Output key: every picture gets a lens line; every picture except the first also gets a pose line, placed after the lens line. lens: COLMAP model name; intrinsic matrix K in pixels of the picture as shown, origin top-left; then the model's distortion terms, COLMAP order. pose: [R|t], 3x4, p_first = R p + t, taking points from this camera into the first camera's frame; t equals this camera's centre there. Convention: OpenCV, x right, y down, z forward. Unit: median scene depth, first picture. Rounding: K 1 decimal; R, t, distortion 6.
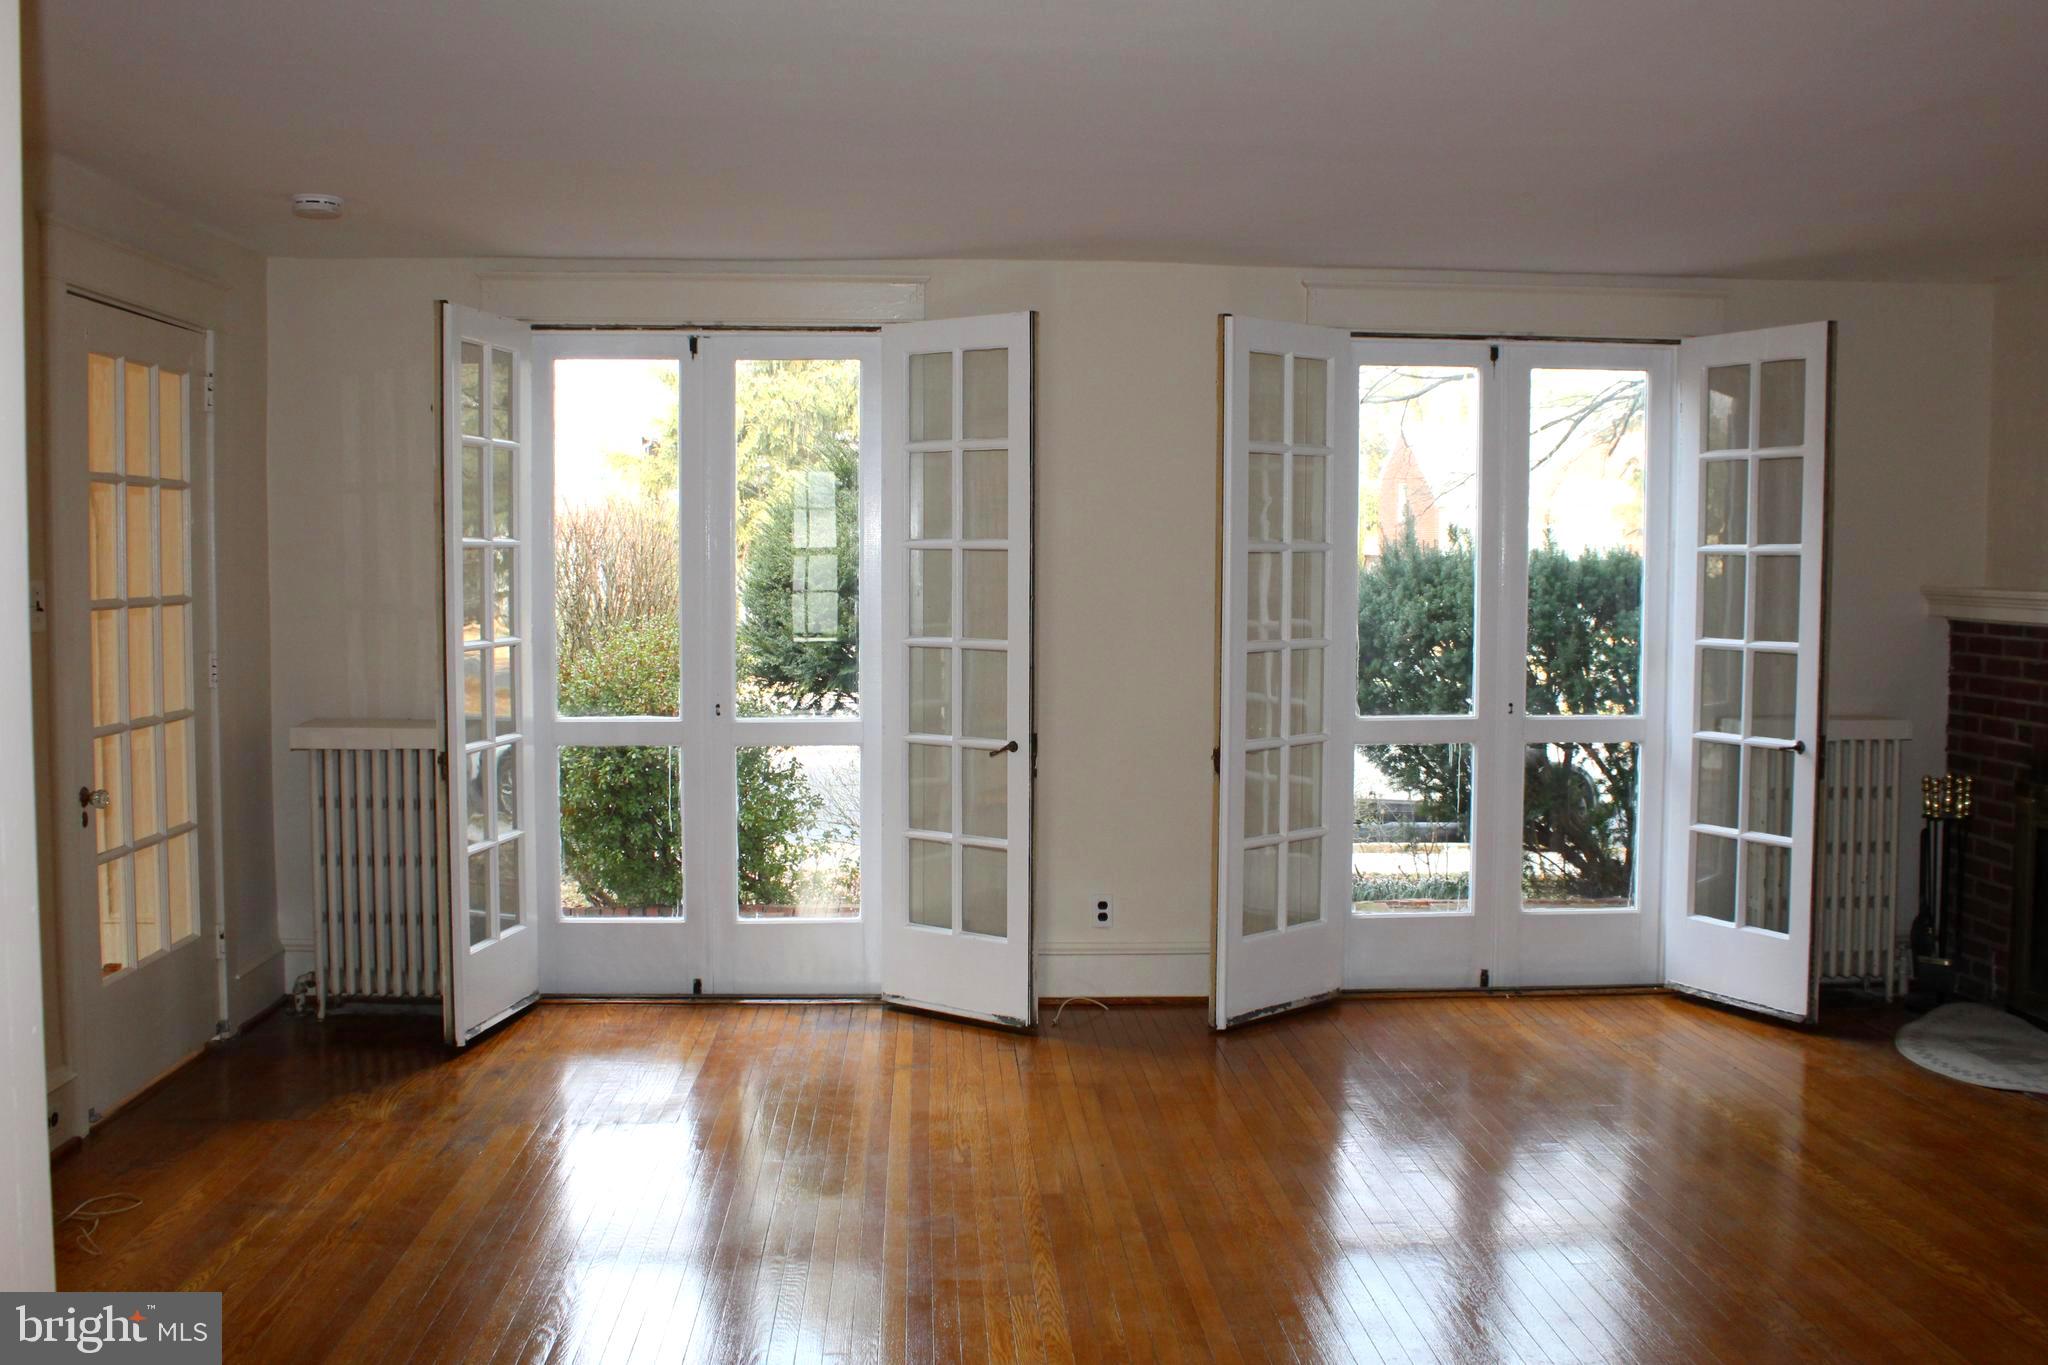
lens RADIAL K [[1842.5, 0, 1017.8], [0, 1842.5, 676.8], [0, 0, 1]] dist [-0.104047, 0.004110]
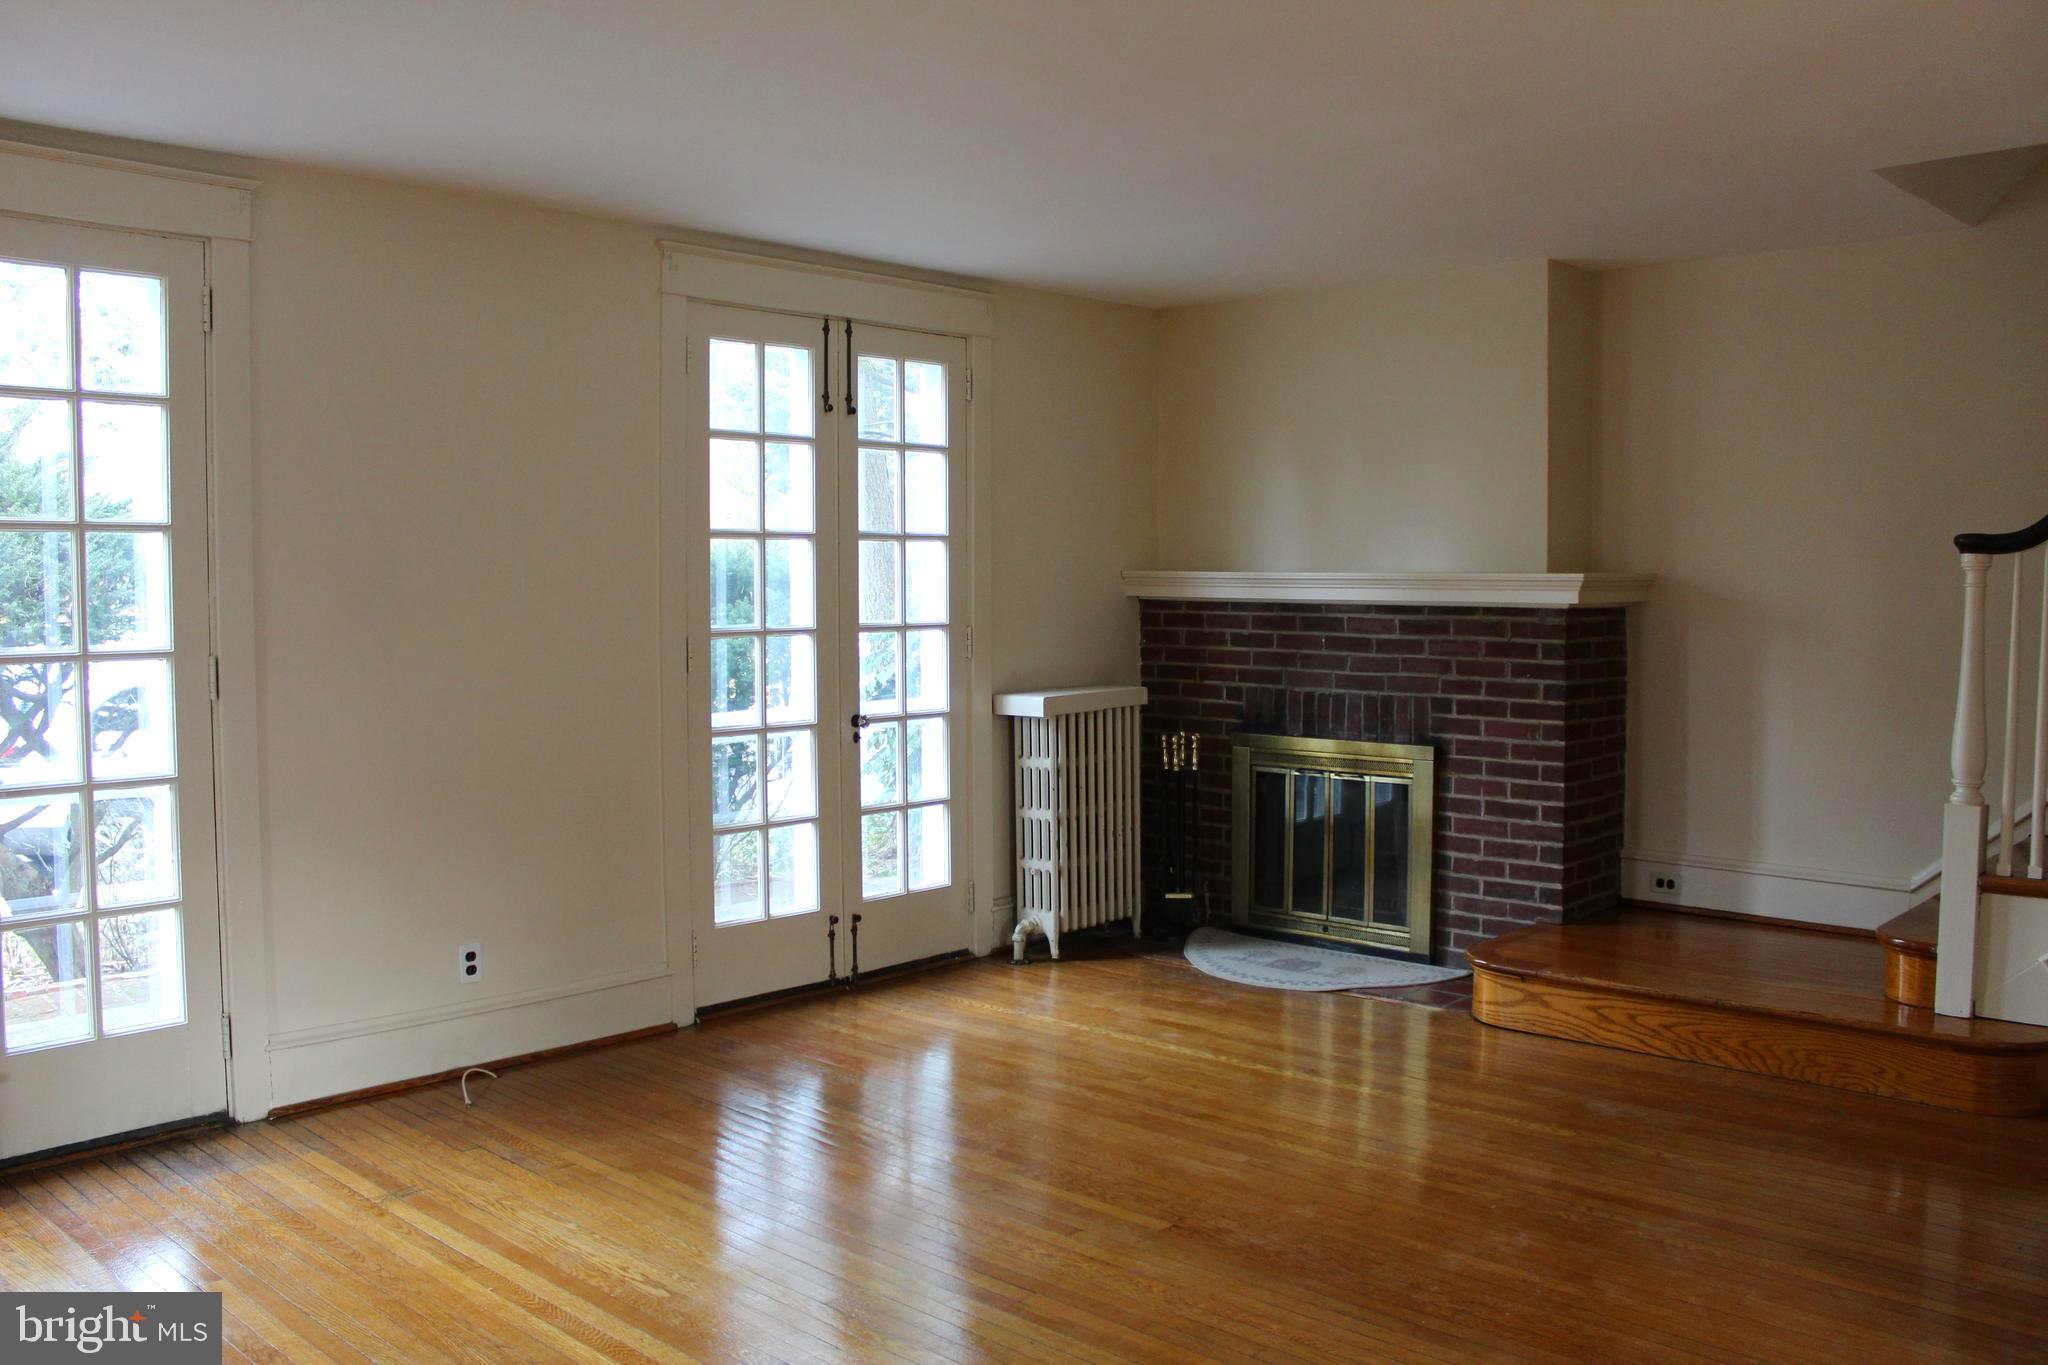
lens RADIAL K [[1705.6, 0, 1020.3], [0, 1705.6, 670.0], [0, 0, 1]] dist [-0.176190, 0.182495]
pose [[0.721412, -0.043040, 0.691167, -0.308273], [0.049071, 0.998735, 0.010975, -0.002637], [-0.690765, 0.025999, 0.722611, 0.284731]]
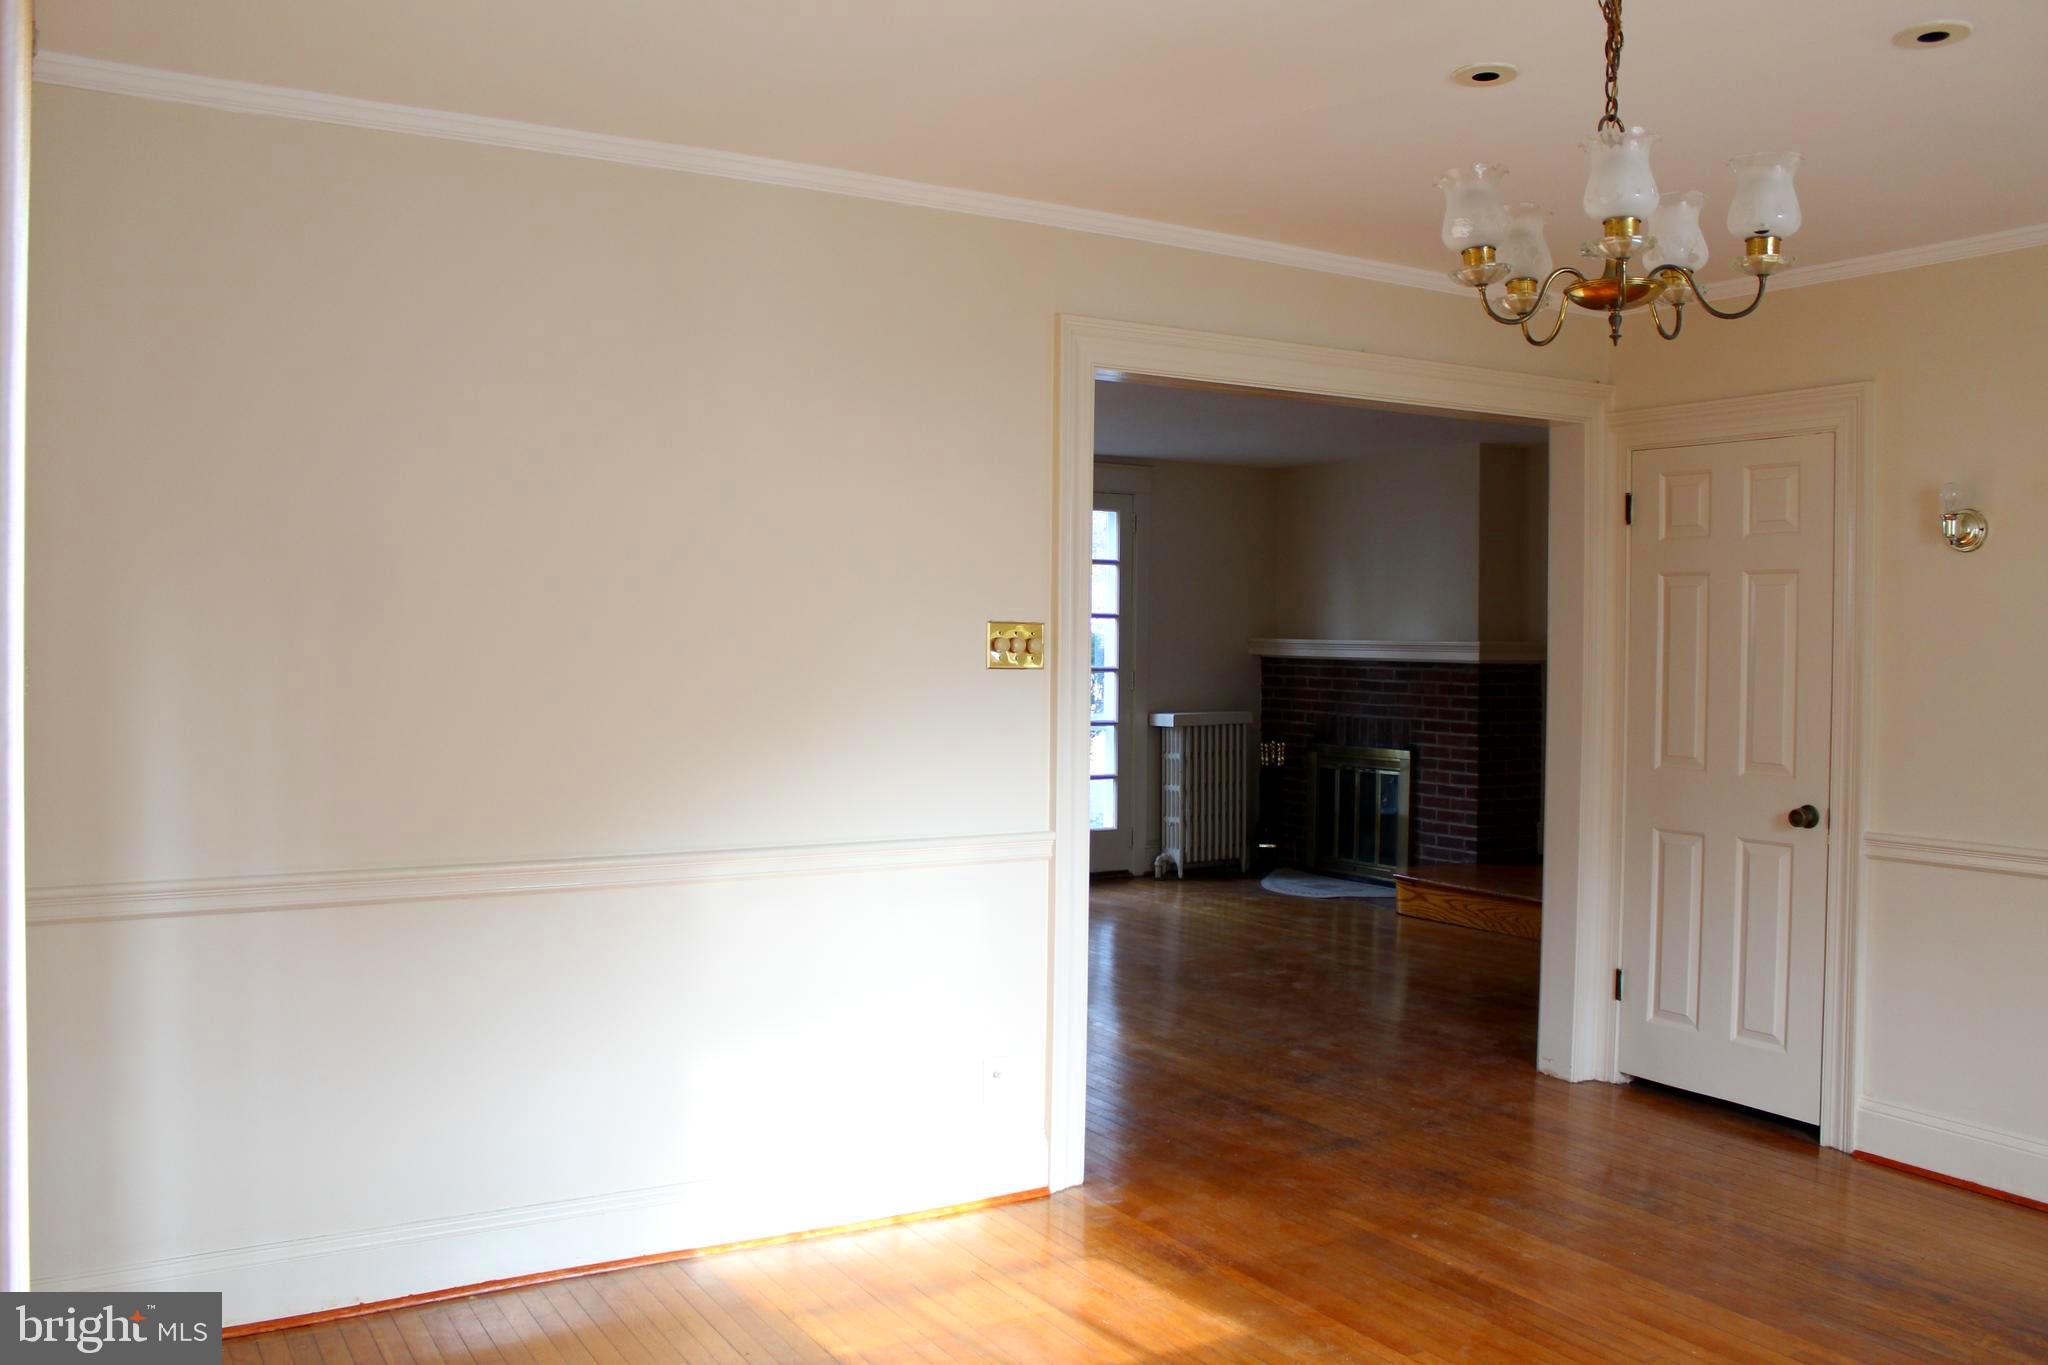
lens RADIAL K [[1705.6, 0, 1020.3], [0, 1705.6, 670.0], [0, 0, 1]] dist [-0.176190, 0.182495]
pose [[0.882946, -0.000601, 0.469475, -0.507552], [0.021647, 0.998988, -0.039433, 0.044895], [-0.468976, 0.044980, 0.882065, -0.390856]]
